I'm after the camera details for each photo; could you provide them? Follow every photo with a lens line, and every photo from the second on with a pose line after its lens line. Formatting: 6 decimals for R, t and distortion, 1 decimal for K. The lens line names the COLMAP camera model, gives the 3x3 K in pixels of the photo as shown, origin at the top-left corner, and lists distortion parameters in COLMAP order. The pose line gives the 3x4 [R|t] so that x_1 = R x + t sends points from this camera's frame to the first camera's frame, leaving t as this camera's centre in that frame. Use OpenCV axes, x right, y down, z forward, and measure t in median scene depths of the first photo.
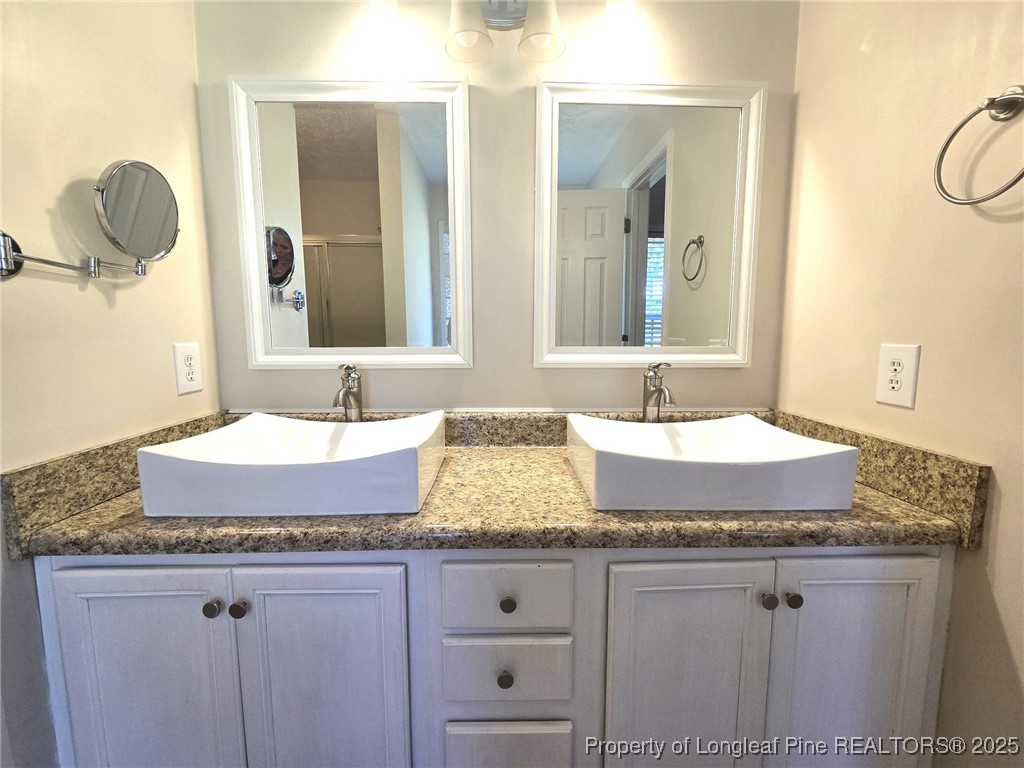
lens RADIAL K [[412.0, 0, 512.2], [0, 412.0, 382.7], [0, 0, 1]] dist [-0.003359, -0.000423]
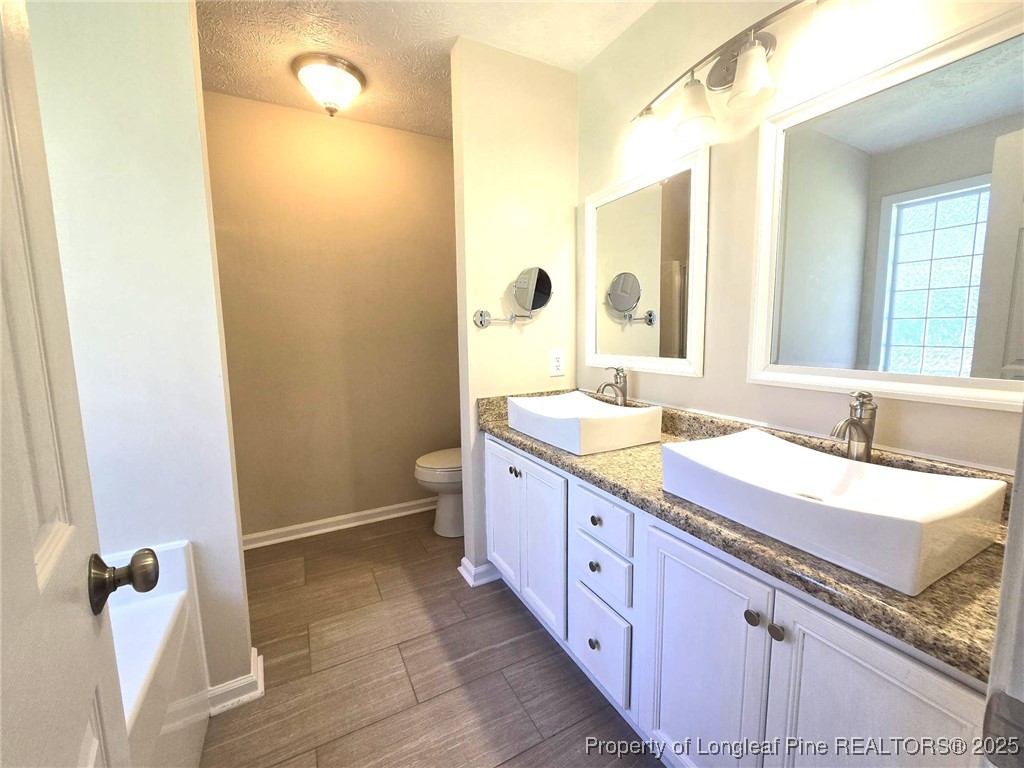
lens RADIAL K [[412.0, 0, 509.9], [0, 412.0, 380.6], [0, 0, 1]] dist [-0.003359, -0.000423]
pose [[0.451761, 0.102538, -0.886227, 1.182499], [-0.088879, 0.993604, 0.069656, -0.099146], [0.887701, 0.047299, 0.457985, -0.082753]]
